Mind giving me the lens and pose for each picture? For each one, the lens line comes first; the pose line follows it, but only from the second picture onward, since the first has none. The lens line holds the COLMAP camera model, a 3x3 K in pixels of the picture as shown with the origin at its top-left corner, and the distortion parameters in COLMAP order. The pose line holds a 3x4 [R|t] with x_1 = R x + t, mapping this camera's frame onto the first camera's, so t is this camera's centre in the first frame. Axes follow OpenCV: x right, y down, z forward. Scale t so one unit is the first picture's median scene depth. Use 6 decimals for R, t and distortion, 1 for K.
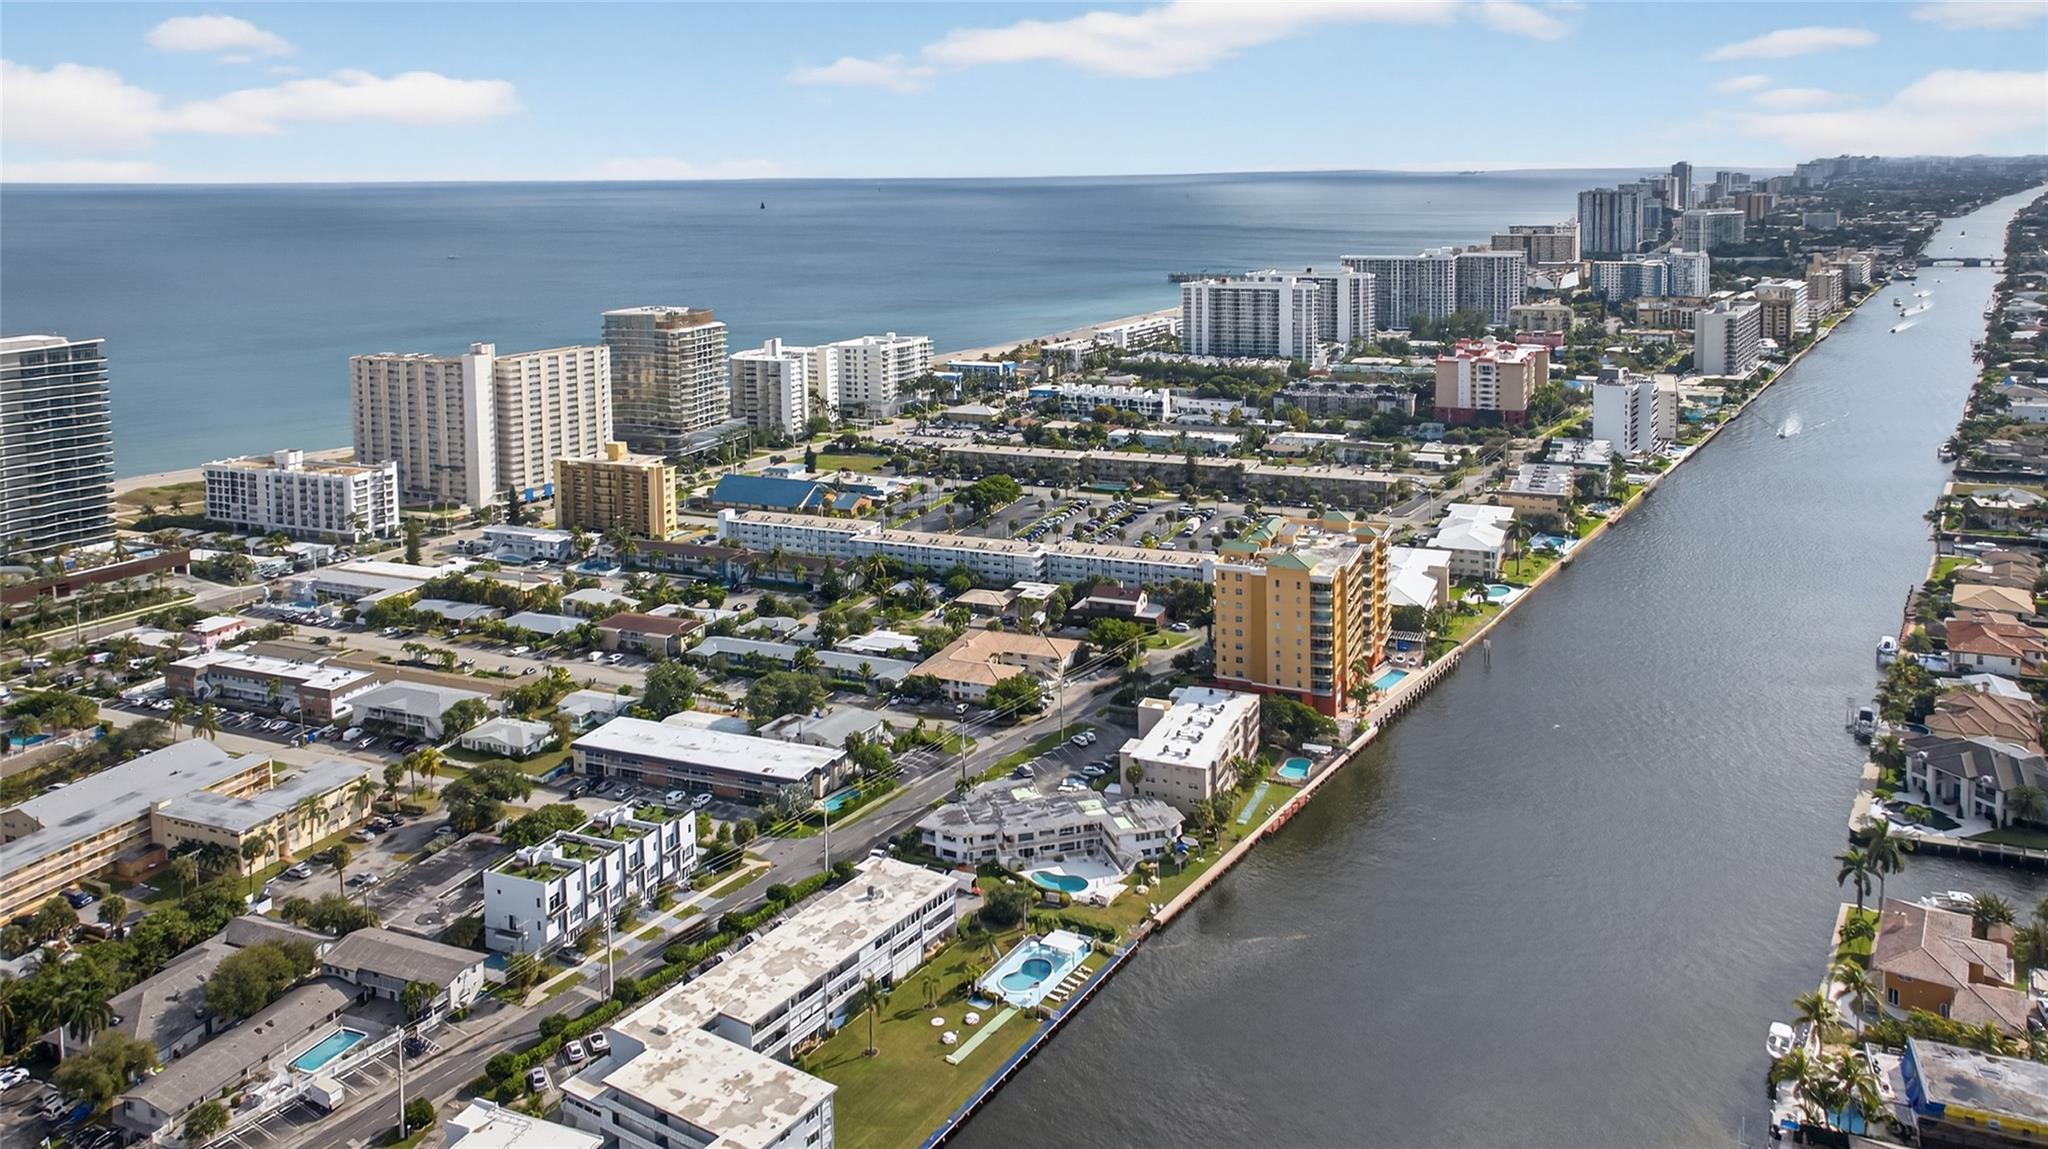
lens RADIAL K [[1409.6, 0, 1019.5], [0, 1409.6, 579.7], [0, 0, 1]] dist [0.026747, -0.009541]
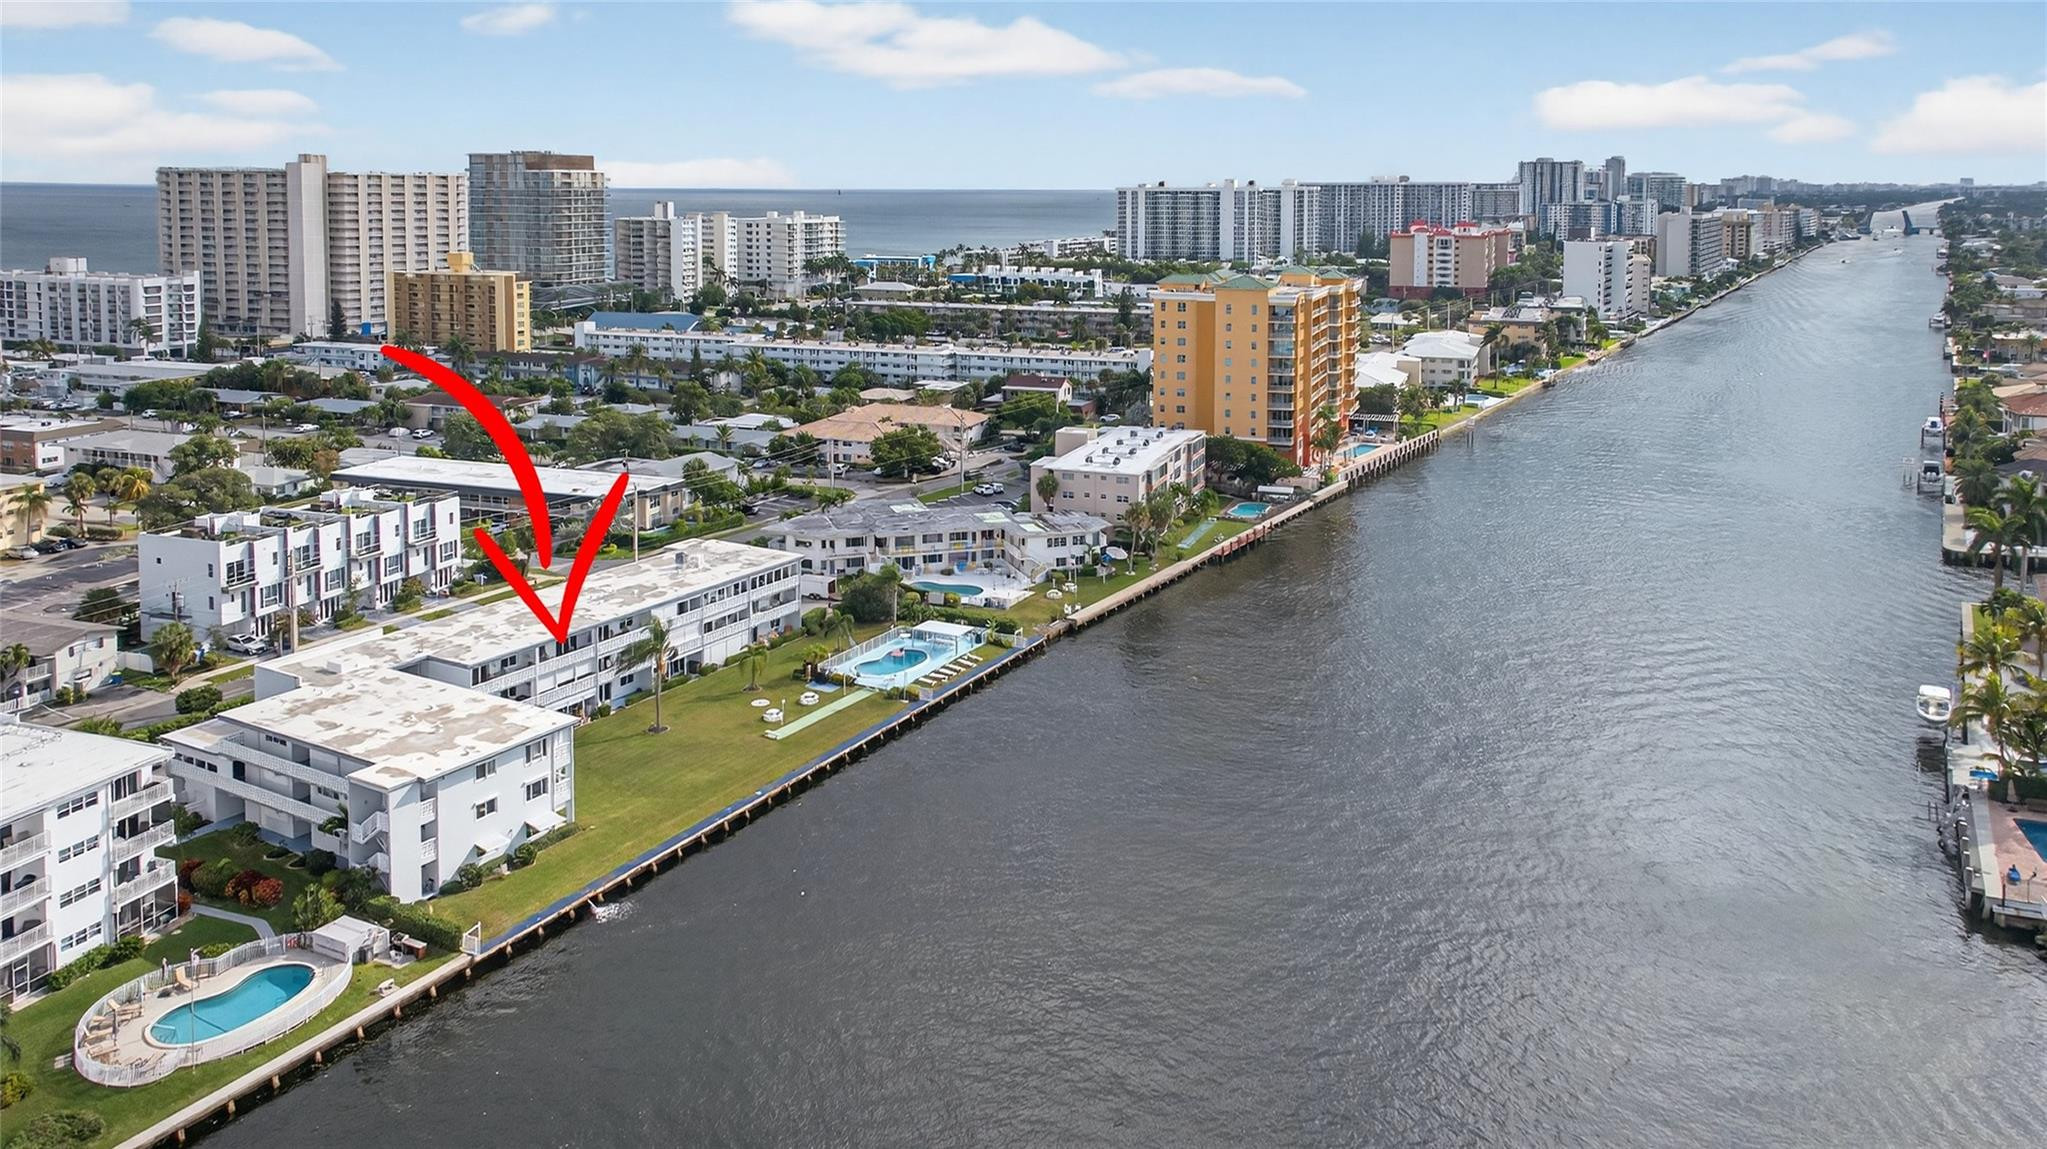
lens RADIAL K [[1429.2, 0, 1023.5], [0, 1429.2, 574.5], [0, 0, 1]] dist [0.013562, 0.021932]
pose [[0.998511, 0.015357, 0.052351, 0.021760], [-0.015031, 0.999865, -0.006614, 0.153671], [-0.052445, 0.005817, 0.998607, 0.169363]]
